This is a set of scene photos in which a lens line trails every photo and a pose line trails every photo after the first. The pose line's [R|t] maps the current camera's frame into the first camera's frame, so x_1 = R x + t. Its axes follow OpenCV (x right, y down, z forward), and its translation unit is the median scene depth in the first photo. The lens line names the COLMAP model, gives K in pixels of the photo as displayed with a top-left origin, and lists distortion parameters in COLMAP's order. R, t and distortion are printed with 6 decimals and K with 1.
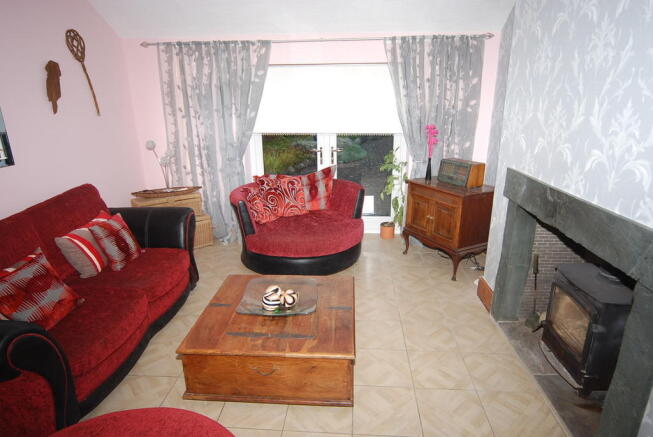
lens RADIAL K [[382.9, 0, 325.1], [0, 382.9, 220.5], [0, 0, 1]] dist [-0.014029, 0.003586]
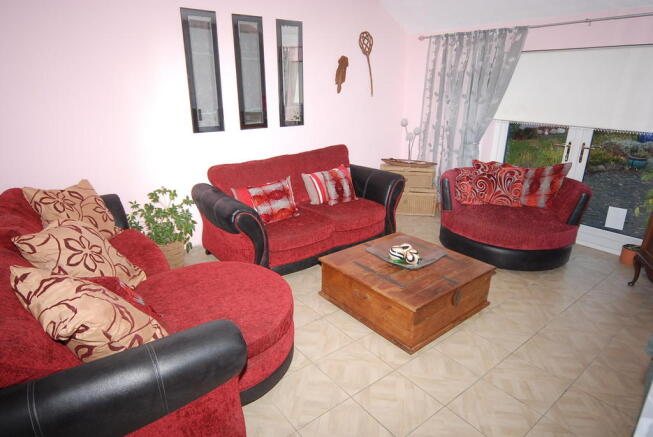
lens RADIAL K [[382.9, 0, 328.7], [0, 382.9, 218.1], [0, 0, 1]] dist [-0.014029, 0.003586]
pose [[0.684310, 0.252282, -0.684159, 0.297422], [-0.234121, 0.964584, 0.121515, 0.003981], [0.690585, 0.077022, 0.719139, -0.016165]]
